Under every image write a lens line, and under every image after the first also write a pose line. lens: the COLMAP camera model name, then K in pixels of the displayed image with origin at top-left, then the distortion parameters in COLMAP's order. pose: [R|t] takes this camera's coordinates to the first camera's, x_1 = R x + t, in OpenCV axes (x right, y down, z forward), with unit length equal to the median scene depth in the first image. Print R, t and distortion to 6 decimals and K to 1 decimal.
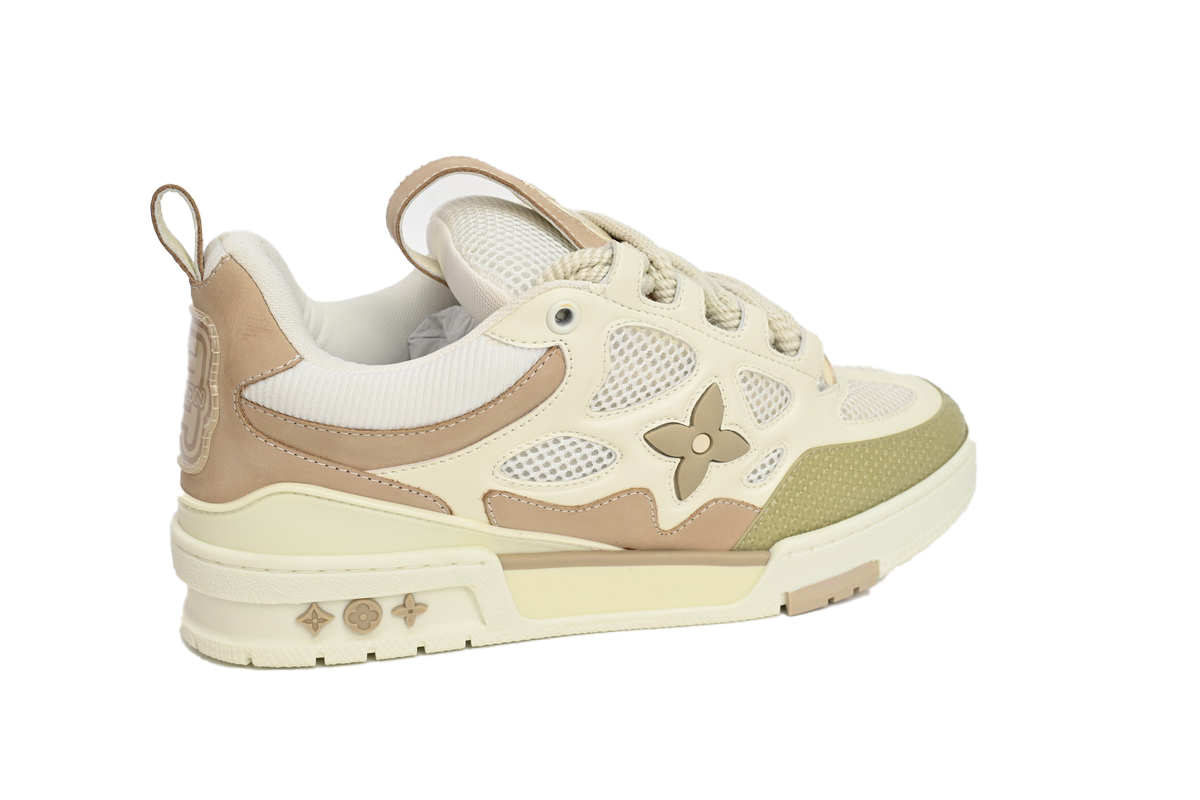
lens RADIAL K [[1221.9, 0, 600.0], [0, 1221.9, 400.0], [0, 0, 1]] dist [0.003811, 0.001689]
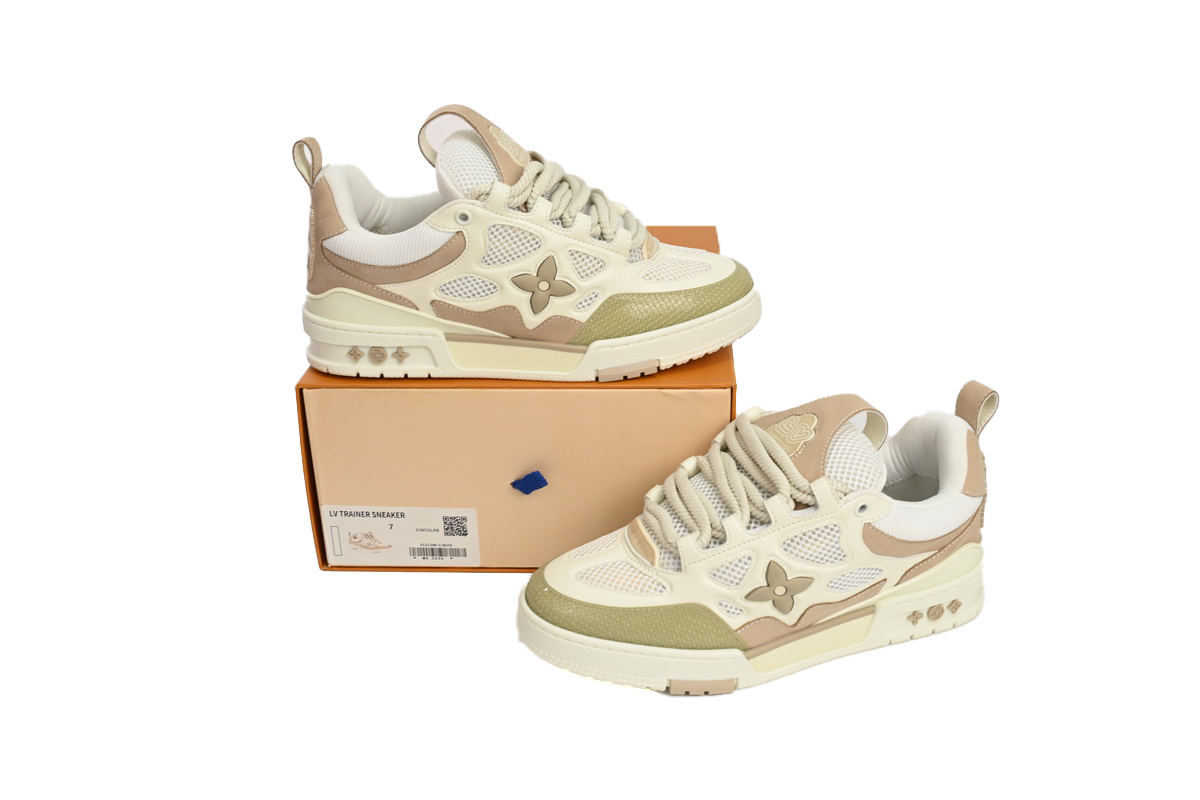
lens RADIAL K [[1178.1, 0, 600.0], [0, 1178.1, 400.0], [0, 0, 1]] dist [-0.006717, -0.002220]
pose [[0.961147, 0.105036, -0.255272, 0.692442], [-0.071550, 0.987967, 0.137117, -0.050149], [0.266603, -0.113525, 0.957097, -0.829026]]
